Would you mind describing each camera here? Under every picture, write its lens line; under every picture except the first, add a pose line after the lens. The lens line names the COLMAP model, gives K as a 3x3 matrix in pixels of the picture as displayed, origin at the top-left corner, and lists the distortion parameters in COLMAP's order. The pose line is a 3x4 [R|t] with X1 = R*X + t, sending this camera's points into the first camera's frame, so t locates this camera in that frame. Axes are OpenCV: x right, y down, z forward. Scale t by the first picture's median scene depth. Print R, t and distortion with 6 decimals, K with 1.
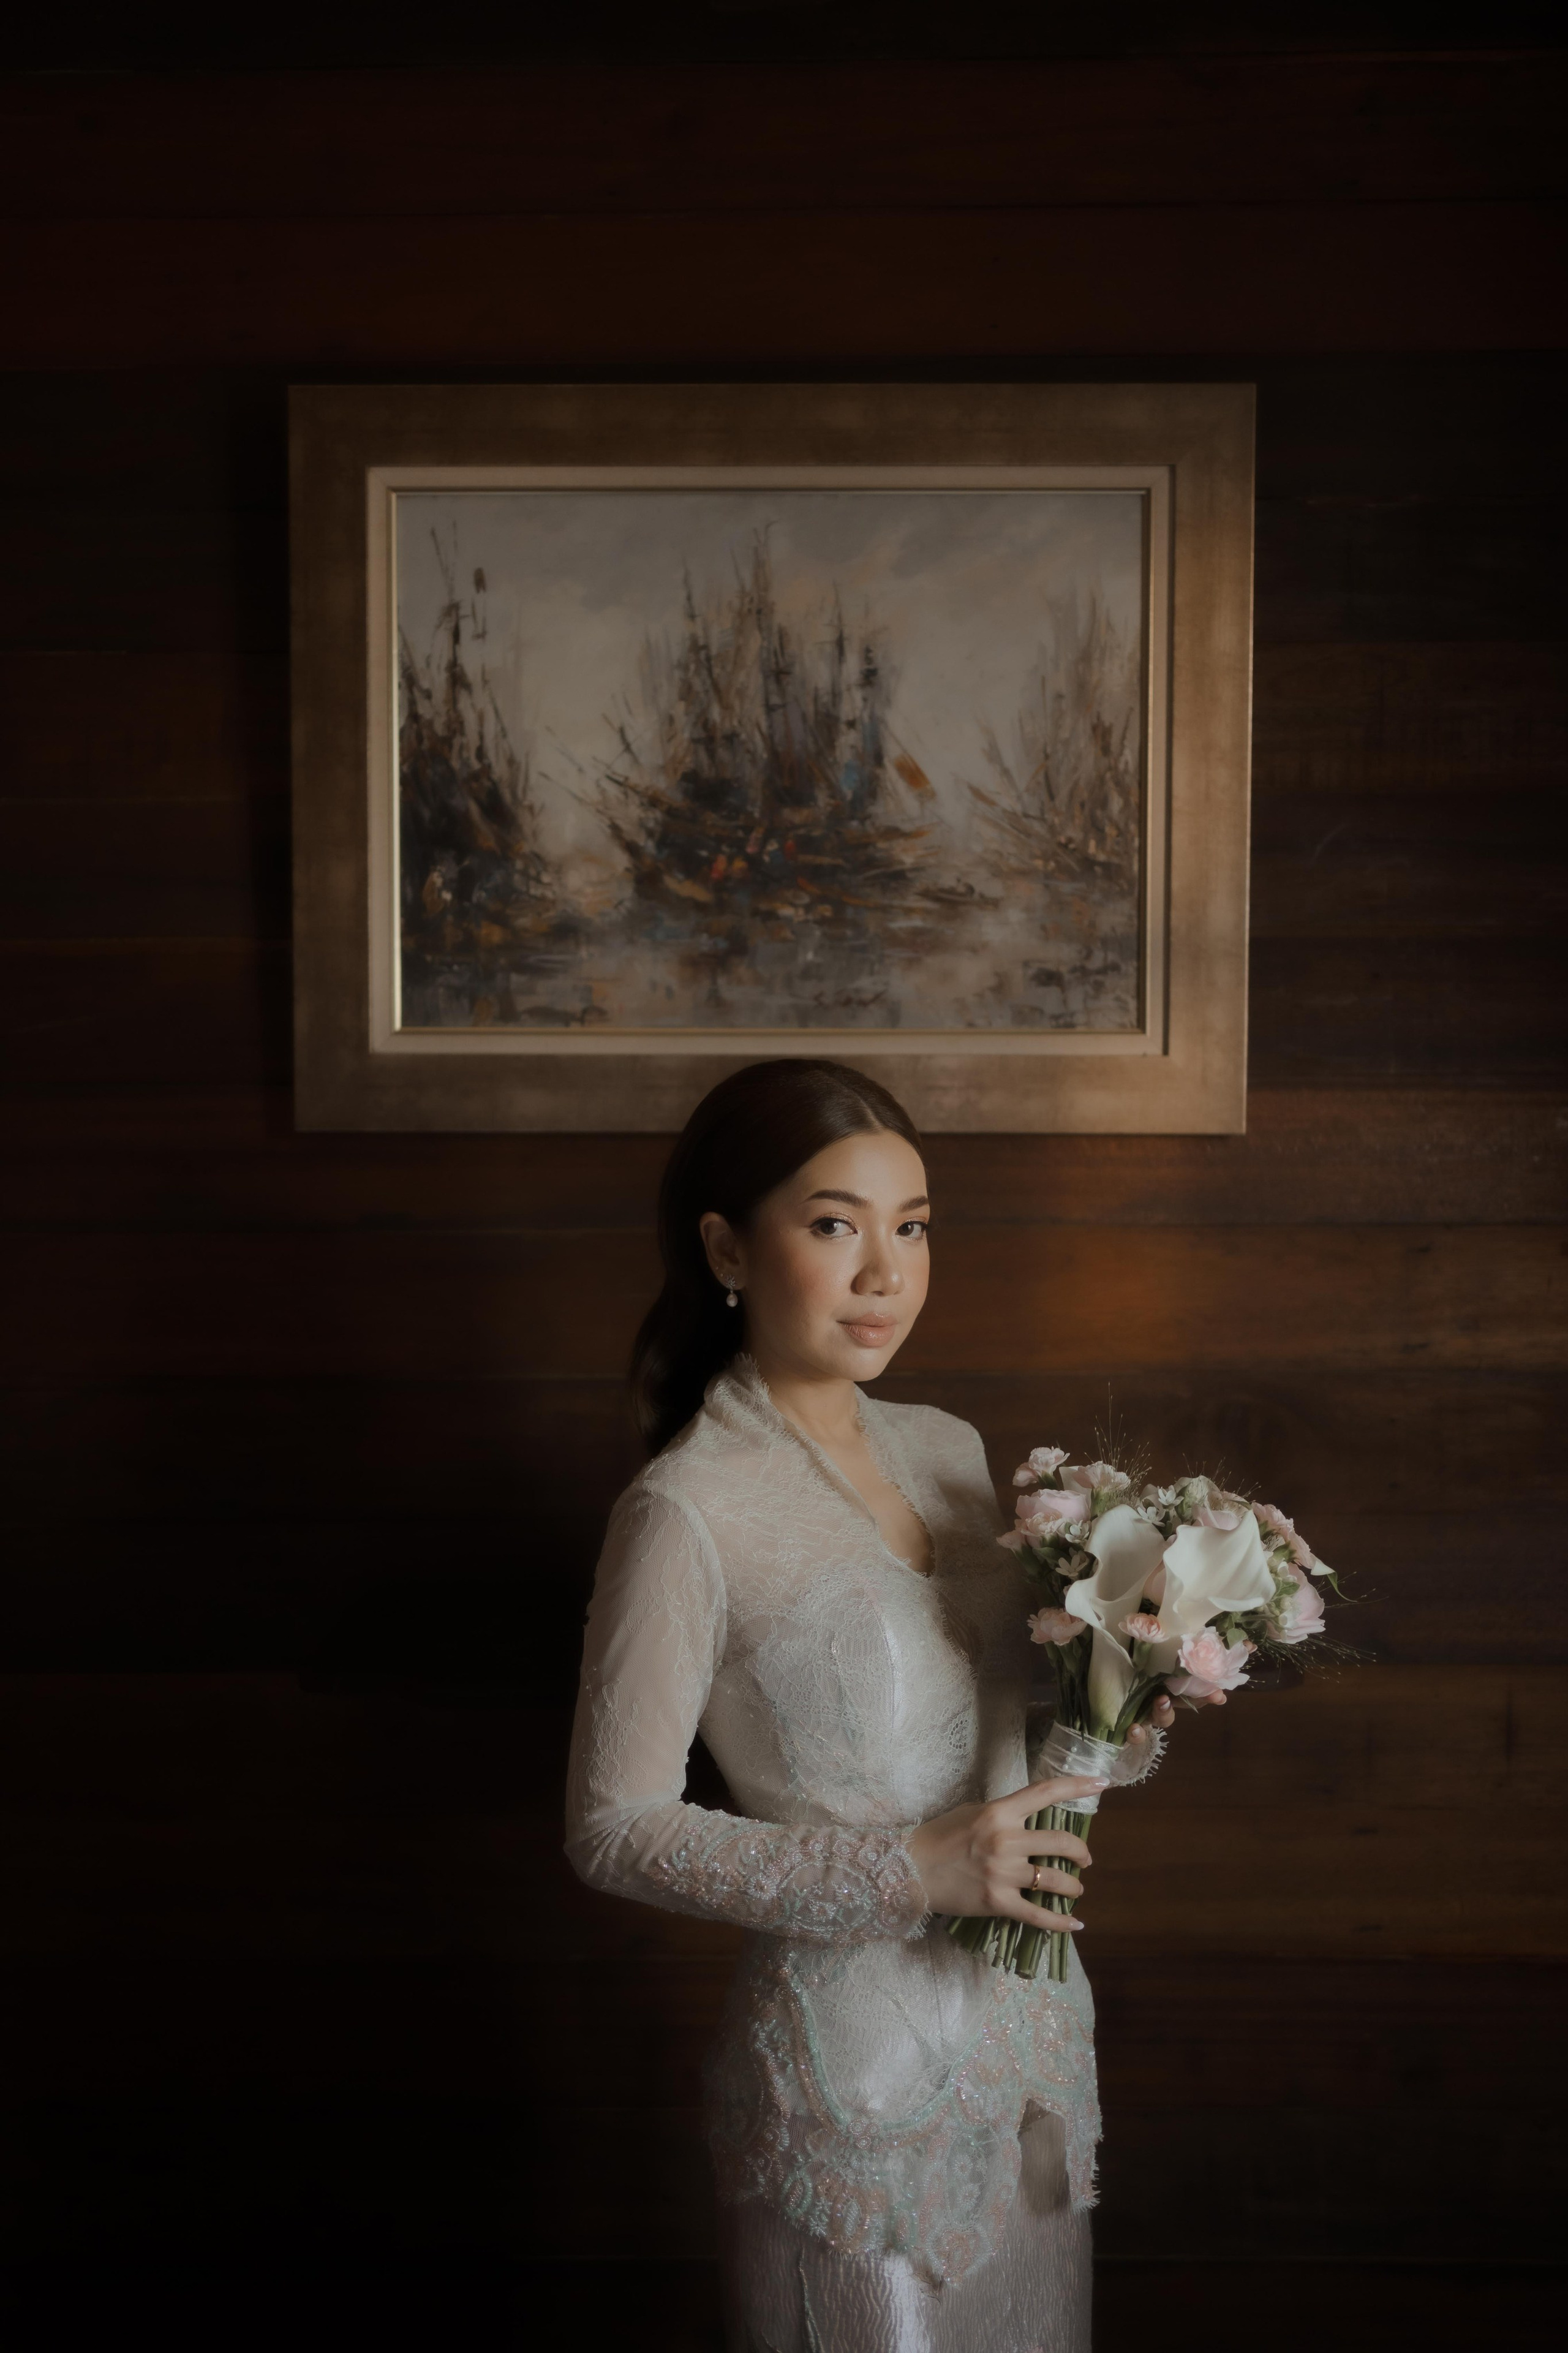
lens RADIAL K [[2434.2, 0, 778.1], [0, 2434.2, 1169.6], [0, 0, 1]] dist [0.103853, 0.000000]
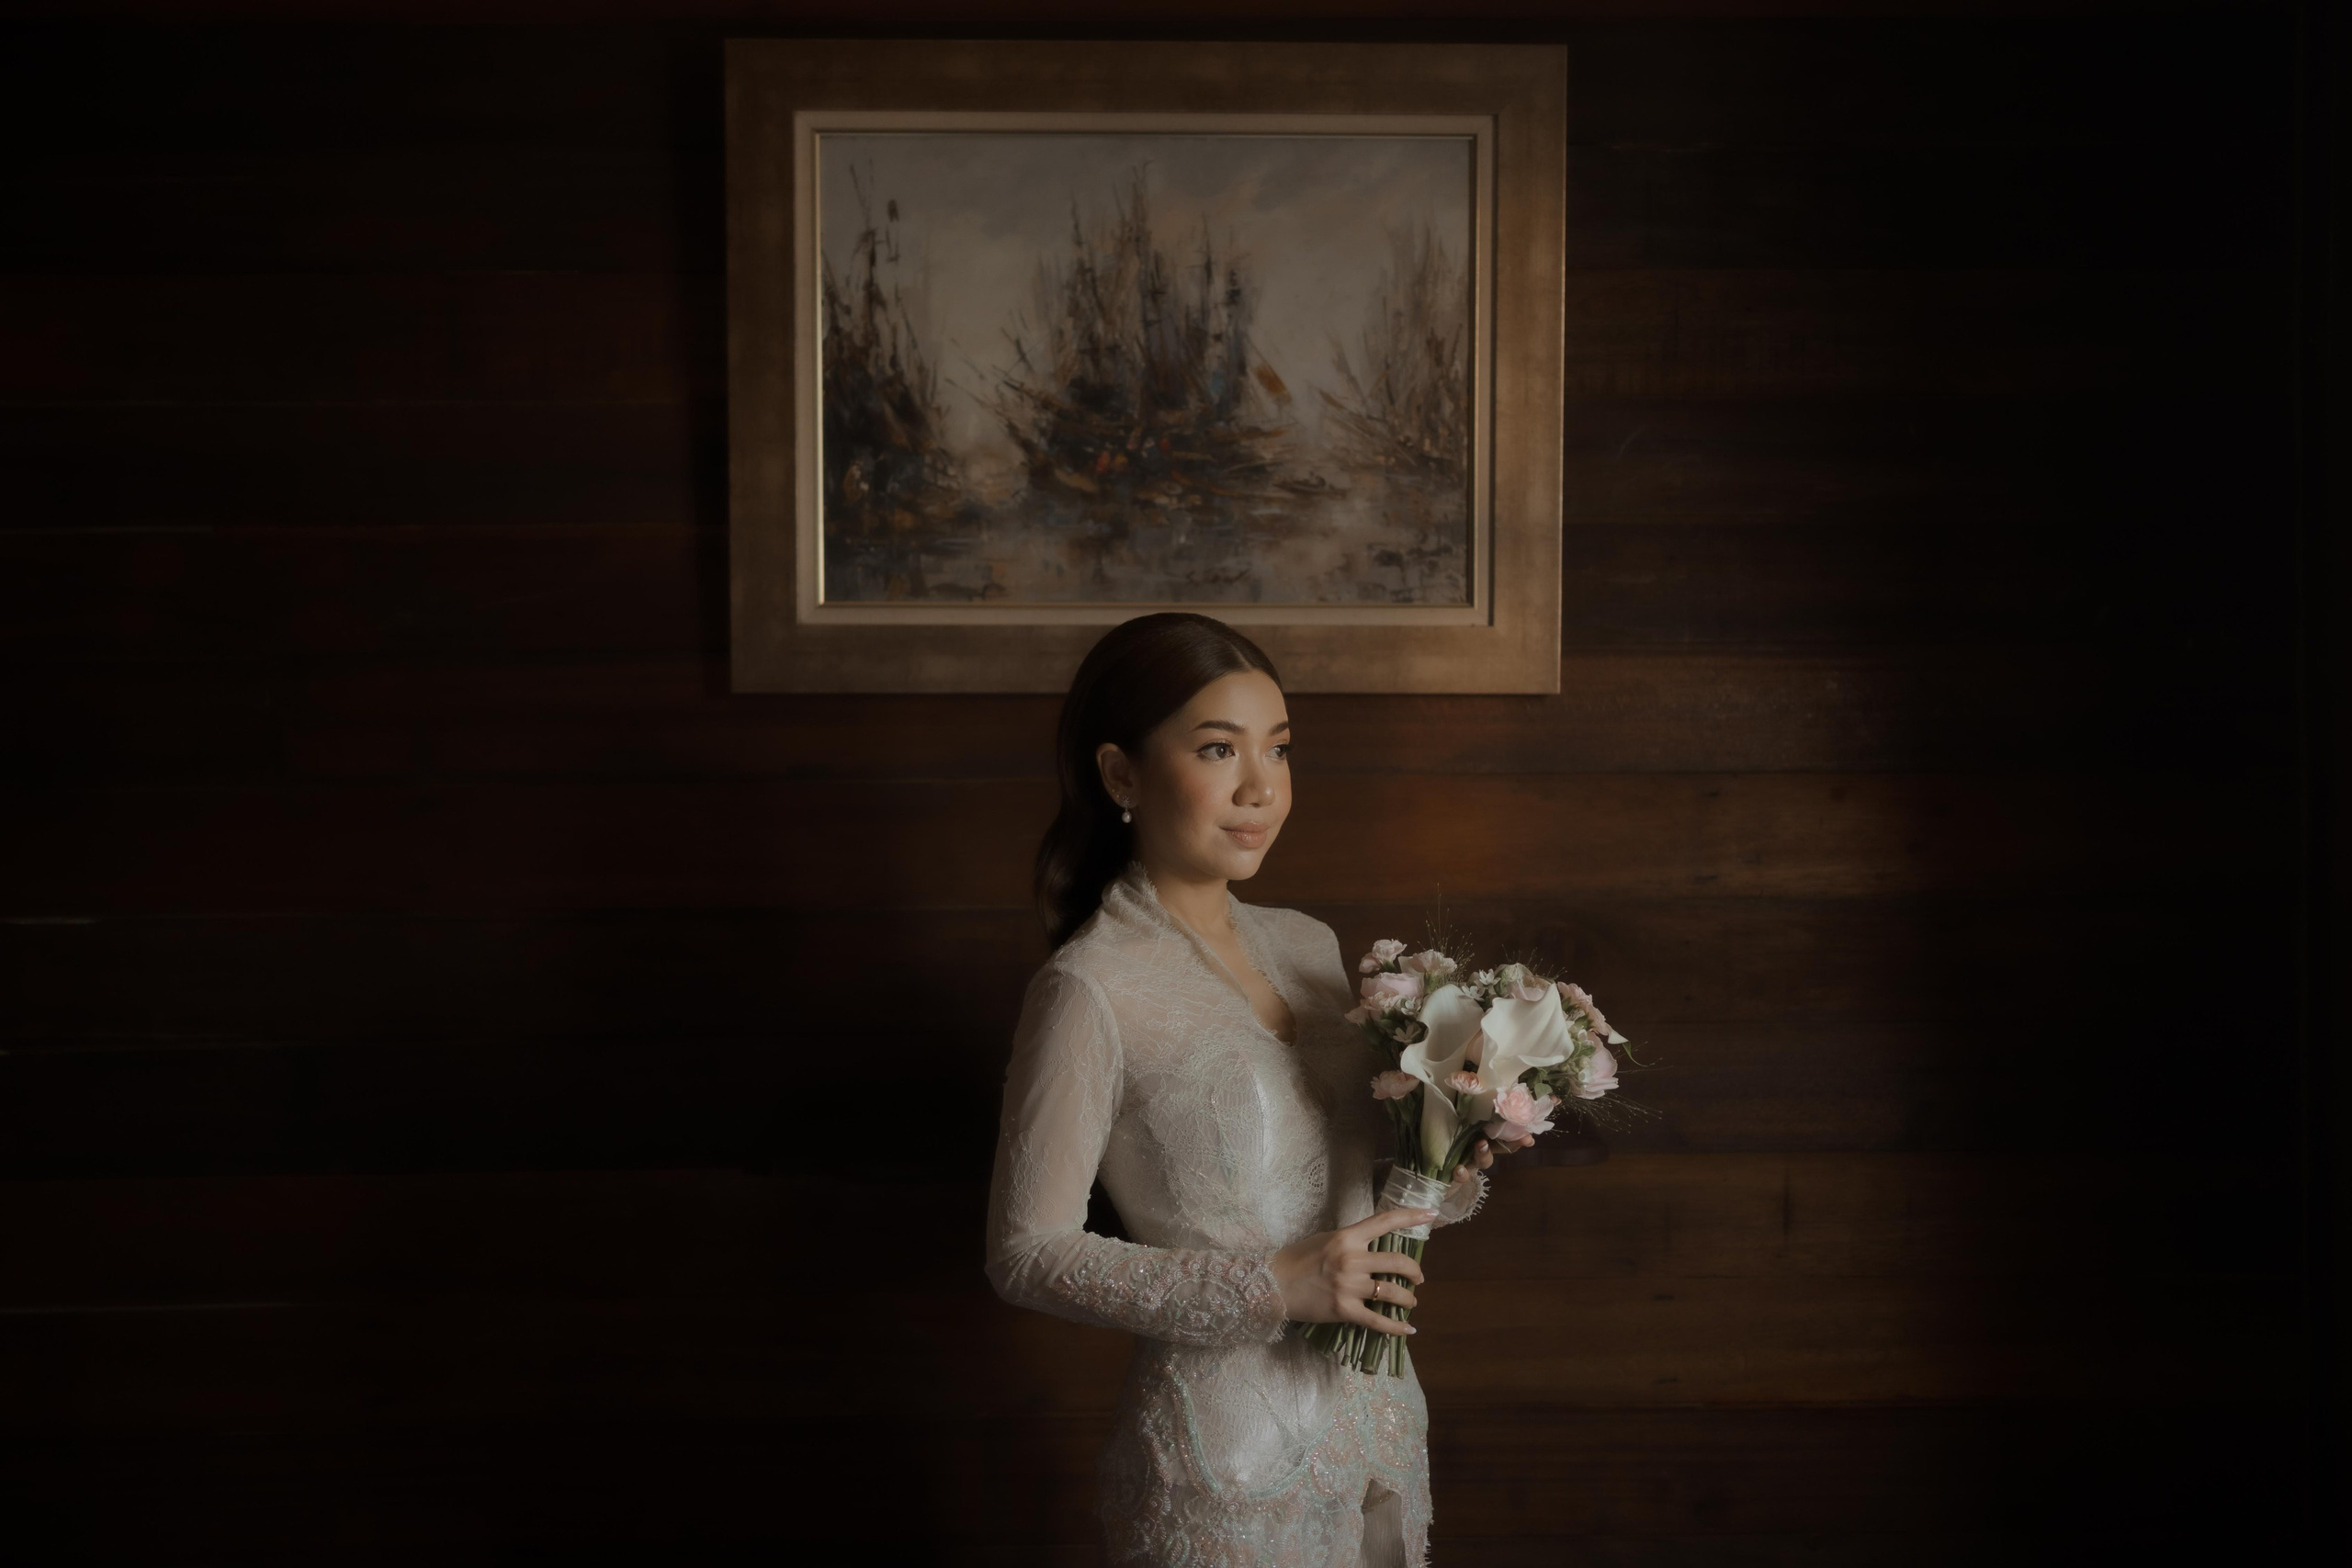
lens RADIAL K [[2433.2, 0, 1174.7], [0, 2433.2, 781.0], [0, 0, 1]] dist [0.103853, 0.000000]
pose [[0.999782, -0.000261, 0.020883, -0.014711], [0.000311, 0.999997, -0.002362, 0.029212], [-0.020882, 0.002368, 0.999779, -0.148375]]
